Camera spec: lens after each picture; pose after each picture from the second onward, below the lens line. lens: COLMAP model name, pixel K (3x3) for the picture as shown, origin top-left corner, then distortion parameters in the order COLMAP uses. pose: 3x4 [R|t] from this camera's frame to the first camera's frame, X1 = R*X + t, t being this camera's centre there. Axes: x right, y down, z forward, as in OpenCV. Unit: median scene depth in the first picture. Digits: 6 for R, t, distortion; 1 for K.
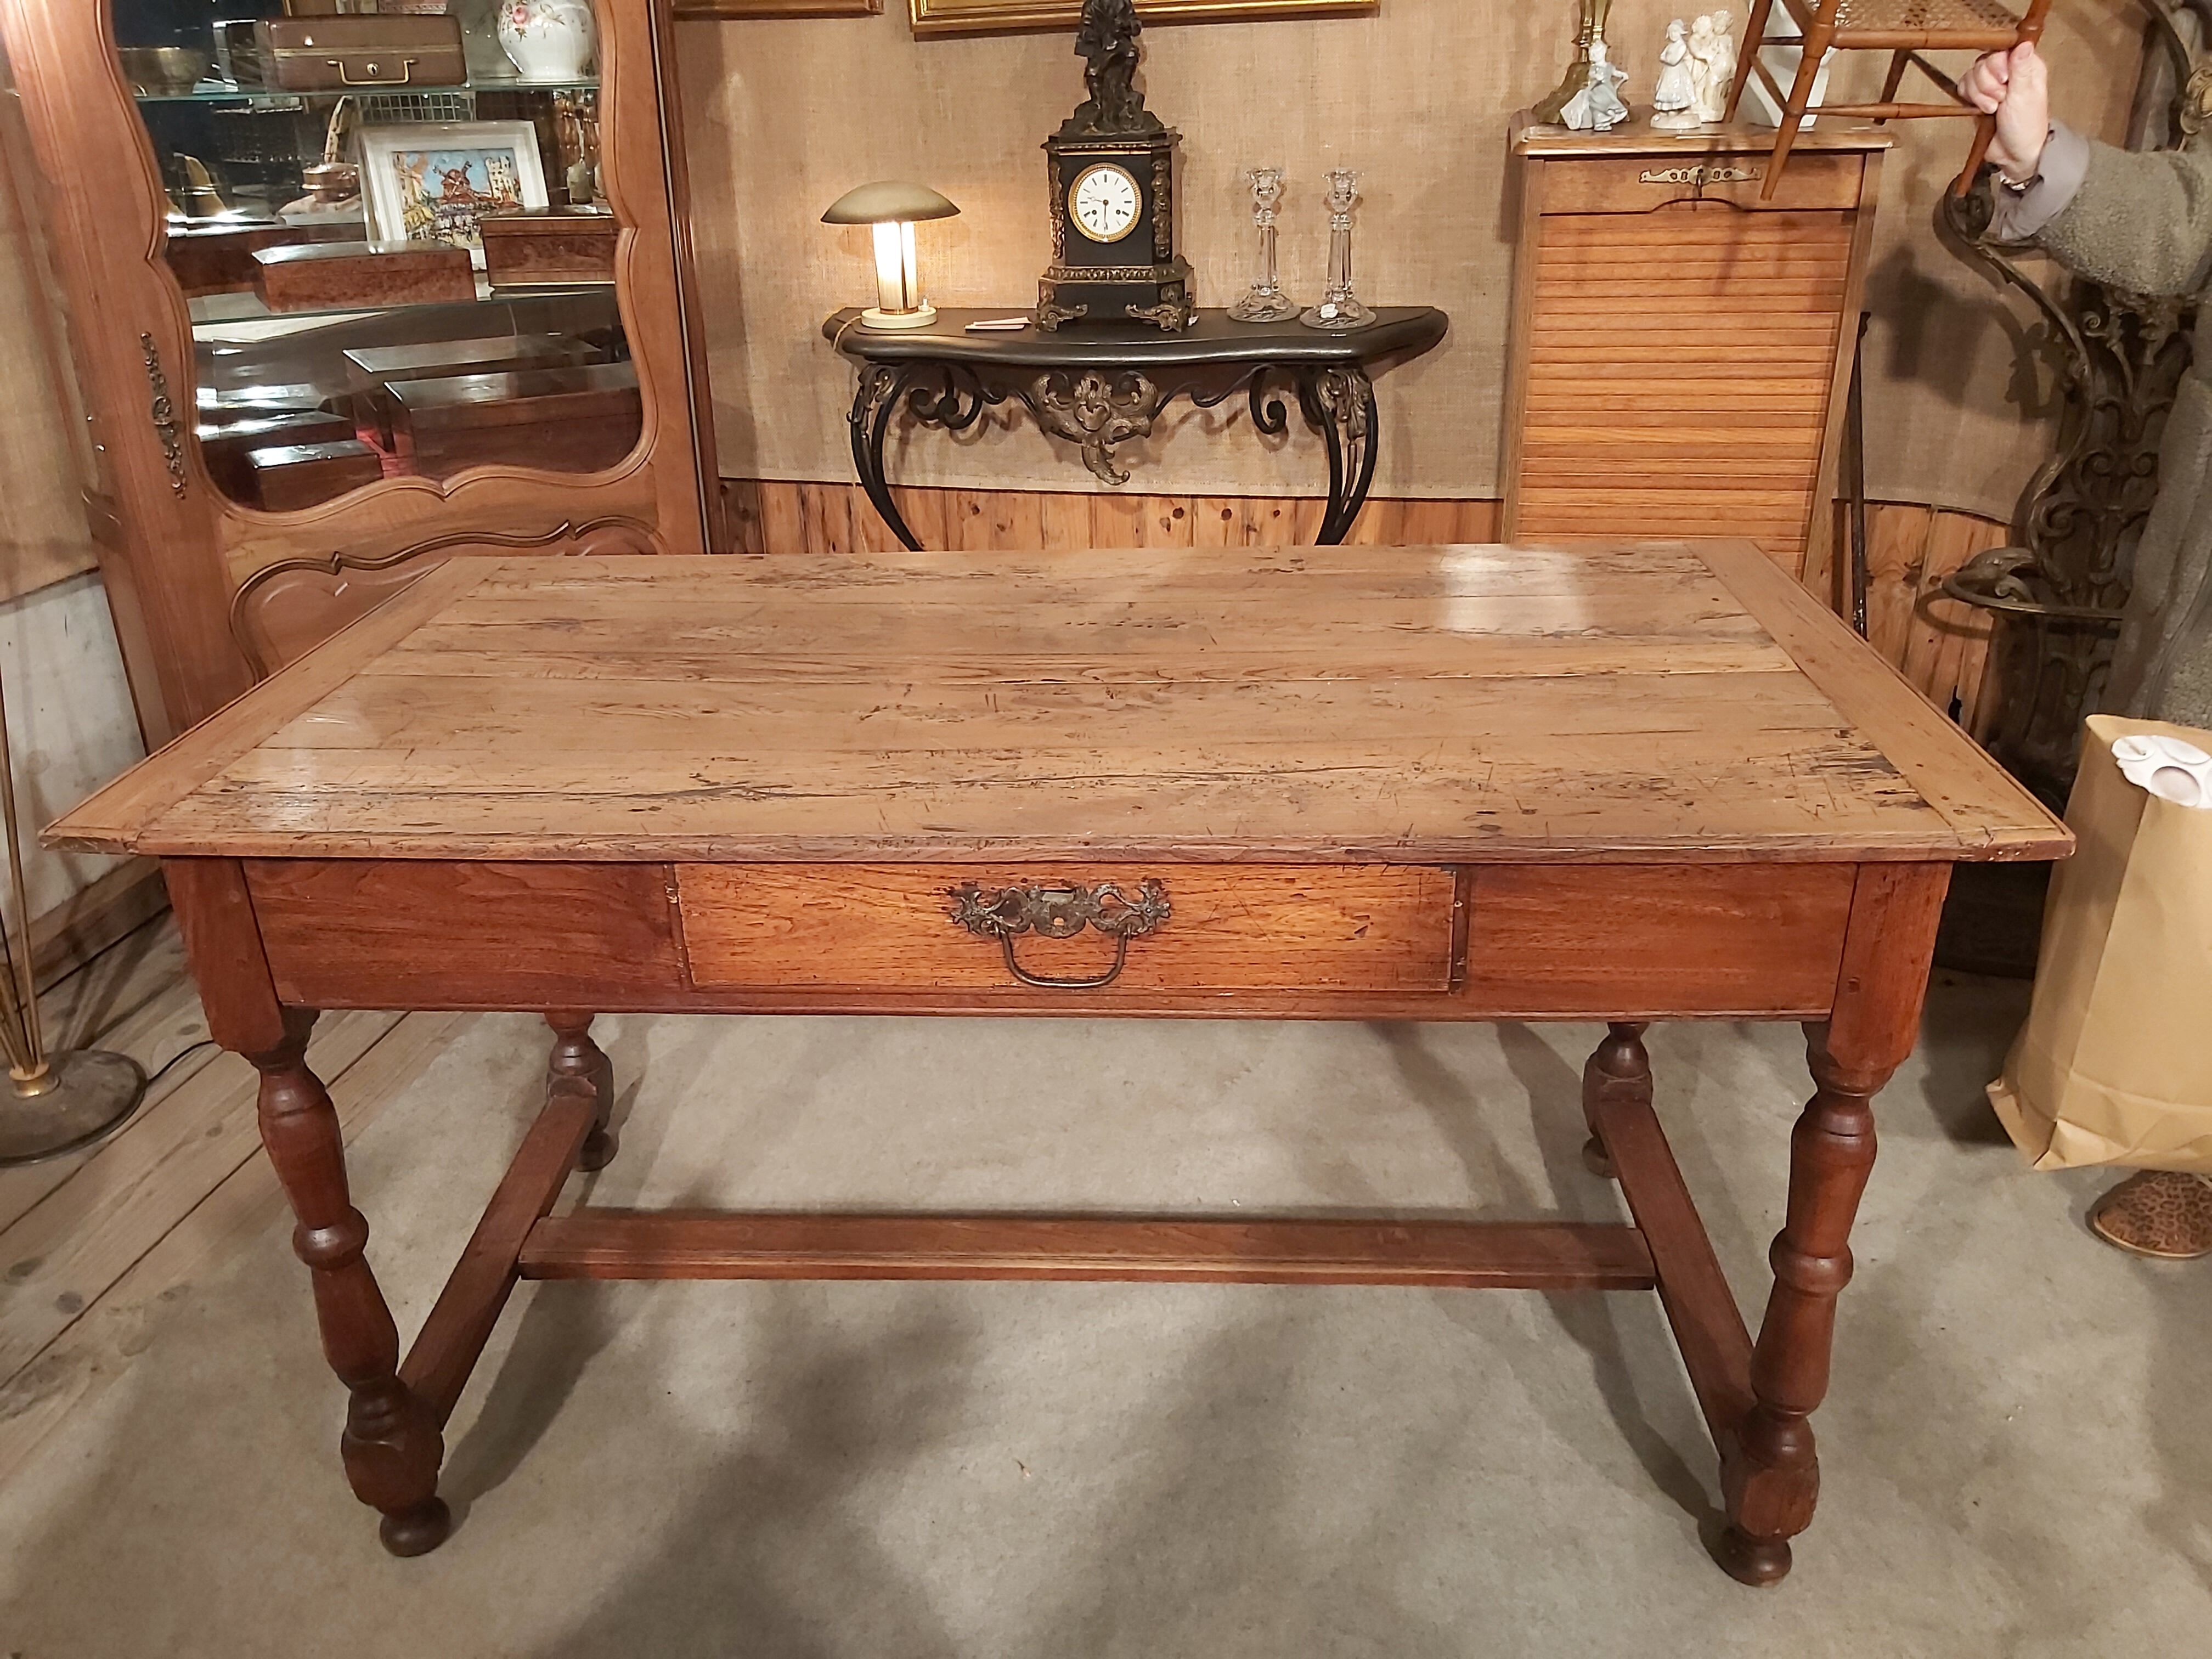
lens RADIAL K [[1730.4, 0, 1121.9], [0, 1730.4, 831.3], [0, 0, 1]] dist [0.081207, -0.001583]
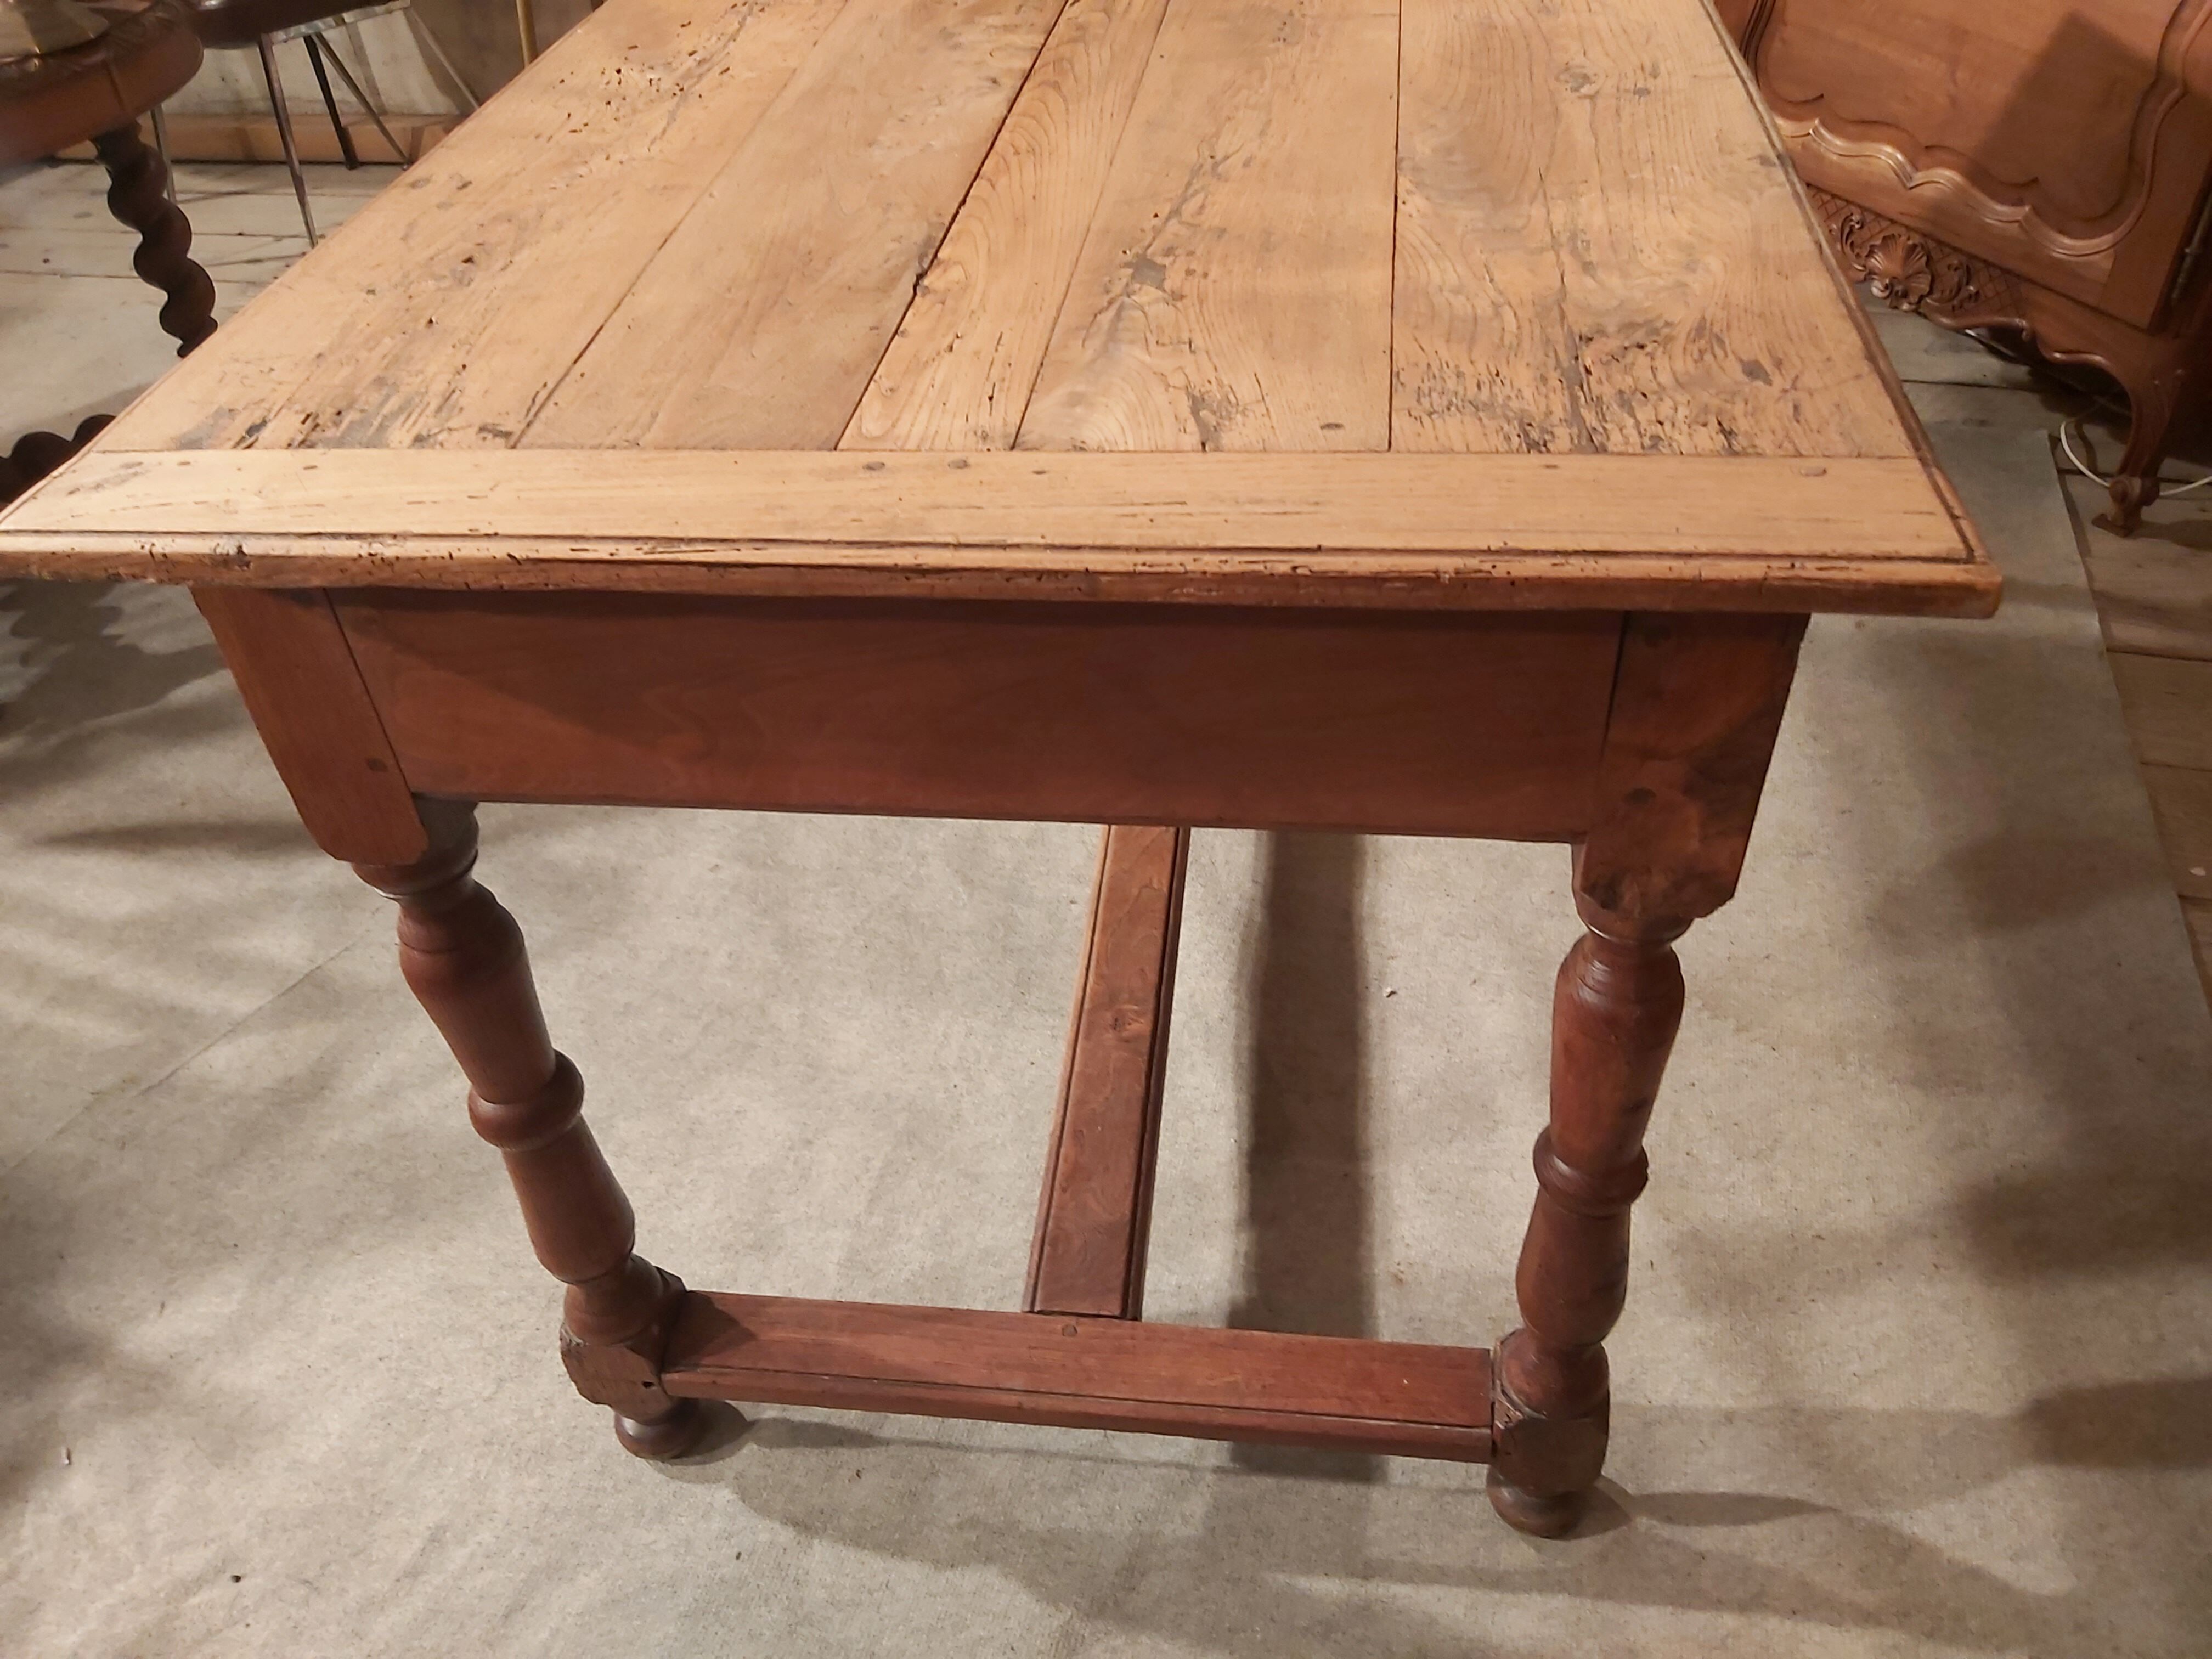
lens RADIAL K [[1714.7, 0, 1083.6], [0, 1714.7, 839.6], [0, 0, 1]] dist [0.089273, -0.176732]
pose [[-0.089707, 0.665216, -0.741242, 0.688455], [-0.359328, 0.672501, 0.647013, -0.299331], [0.928890, 0.324391, 0.178702, 0.882065]]
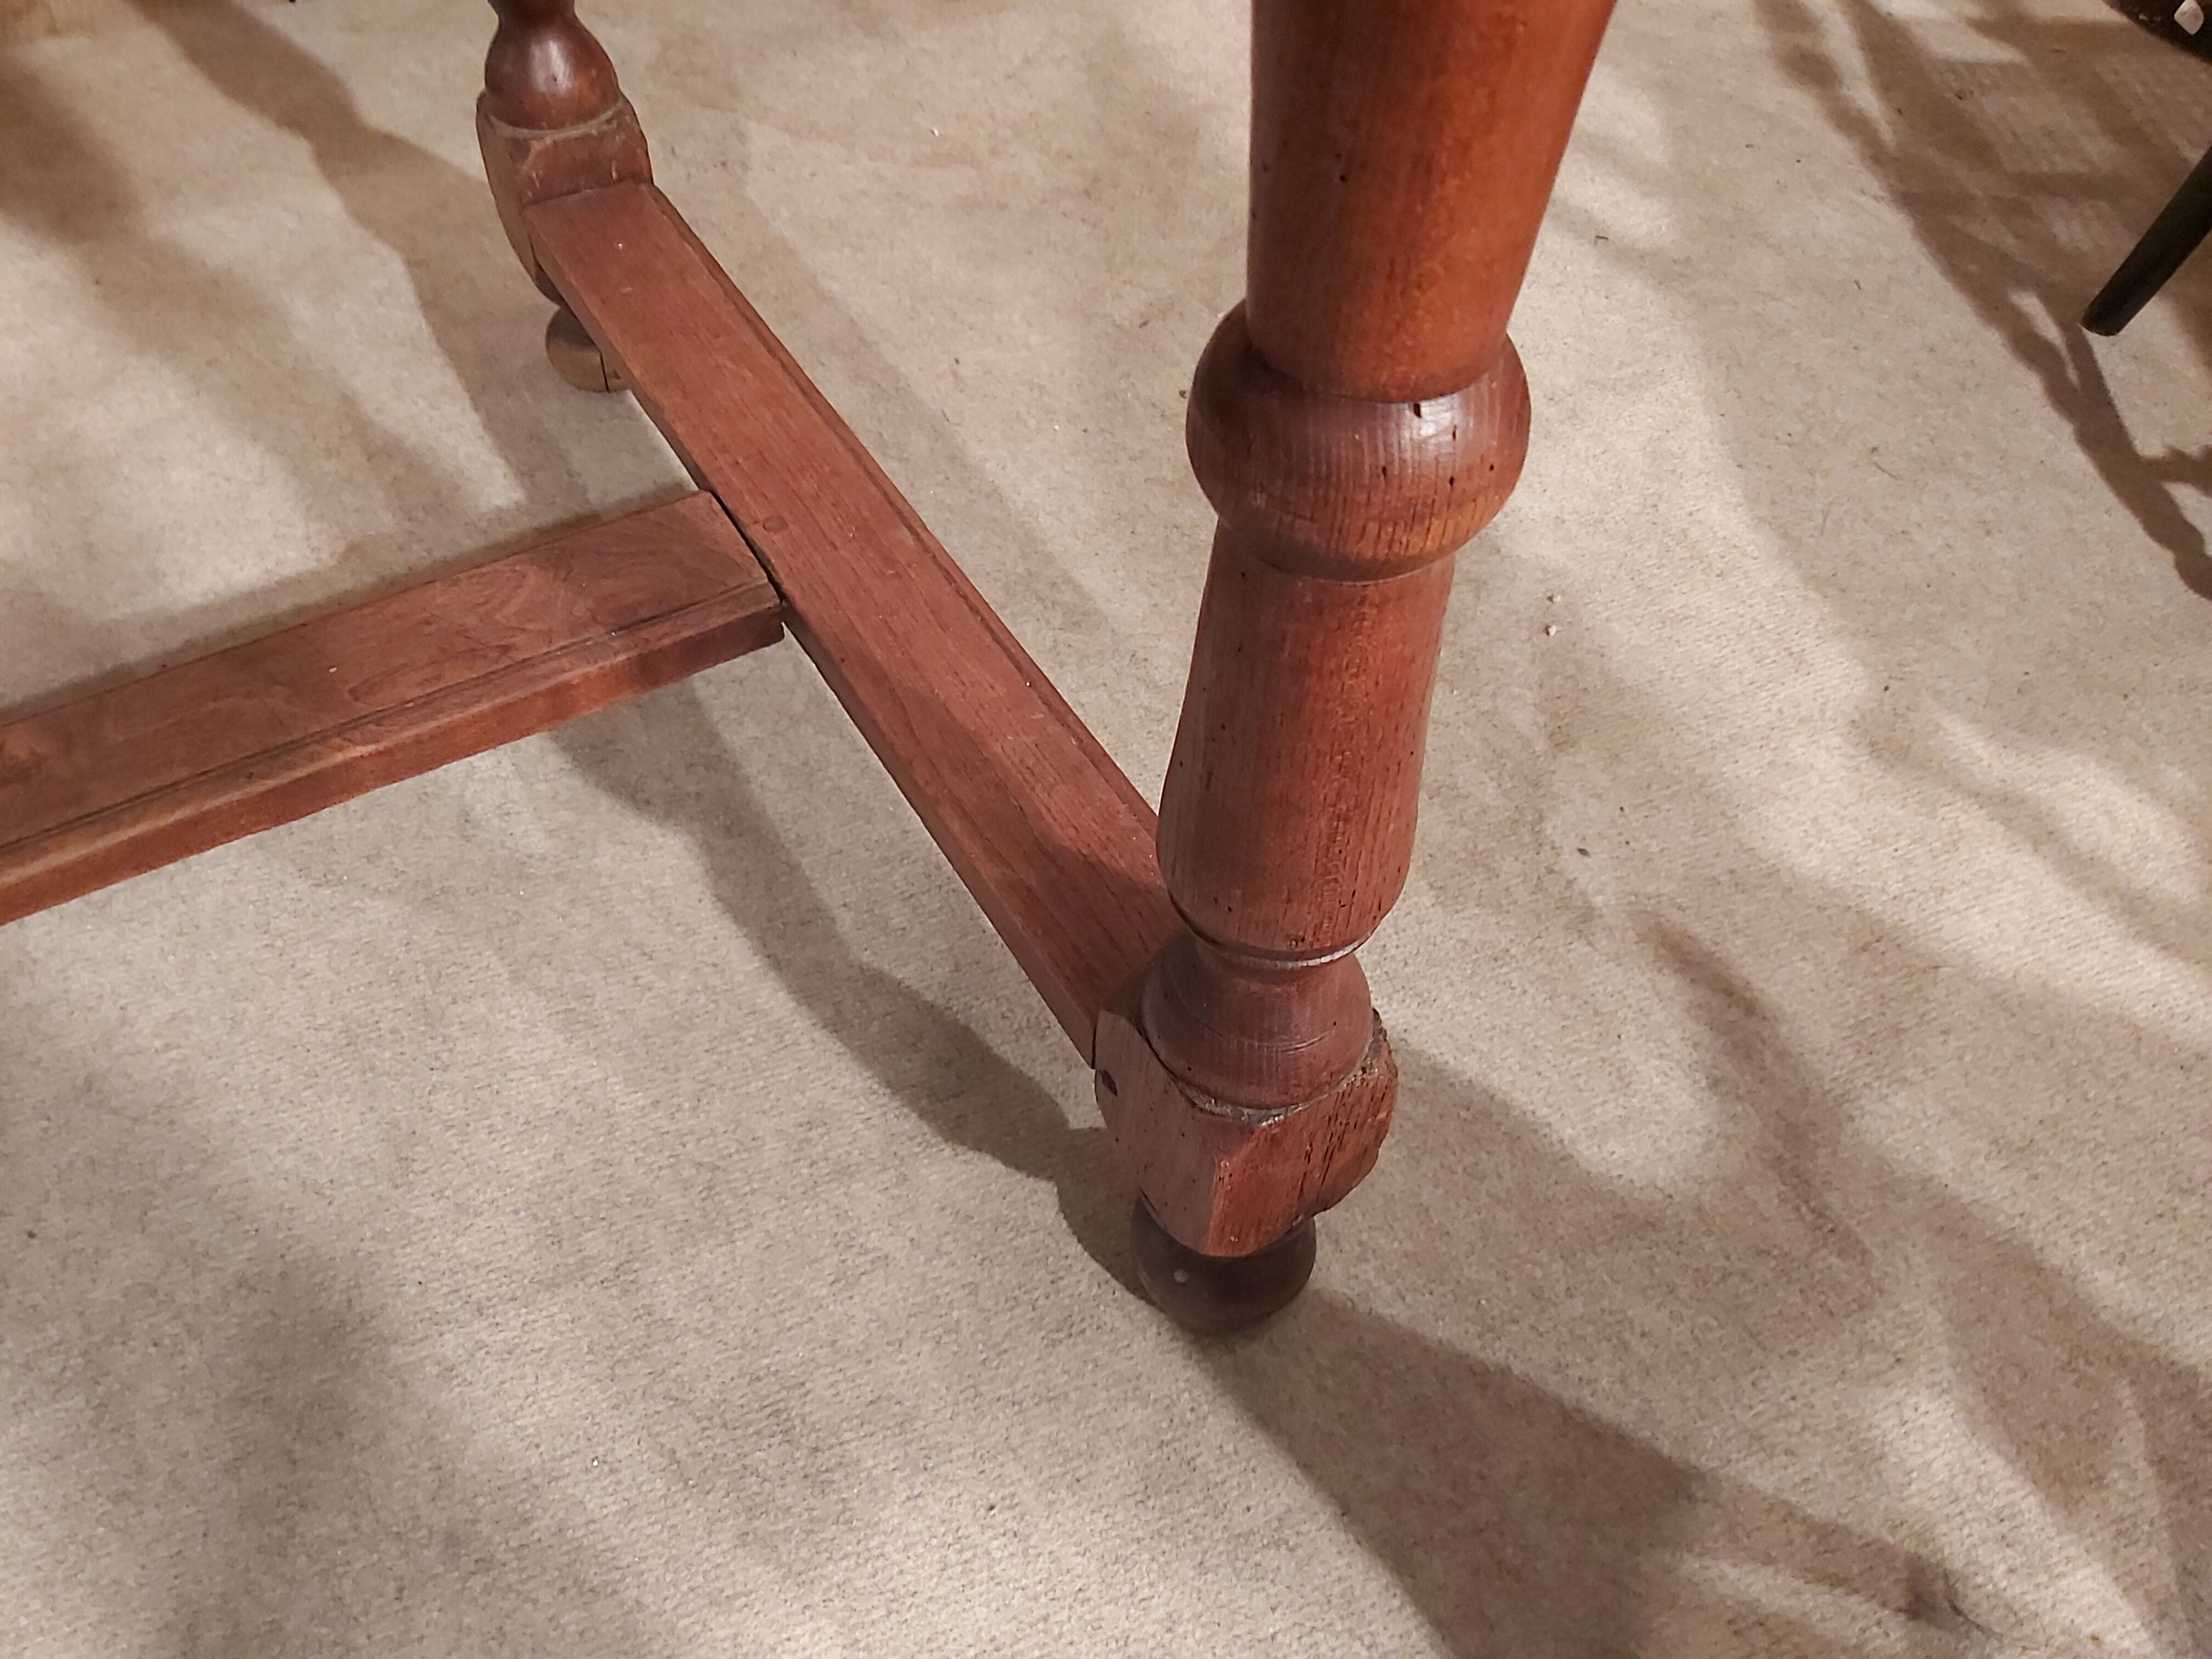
lens RADIAL K [[1693.8, 0, 1106.9], [0, 1693.8, 872.9], [0, 0, 1]] dist [0.073984, -0.169000]
pose [[0.841364, -0.395041, 0.368848, 0.219667], [0.197711, 0.860122, 0.470213, 0.156558], [-0.503008, -0.322695, 0.801780, 0.697721]]
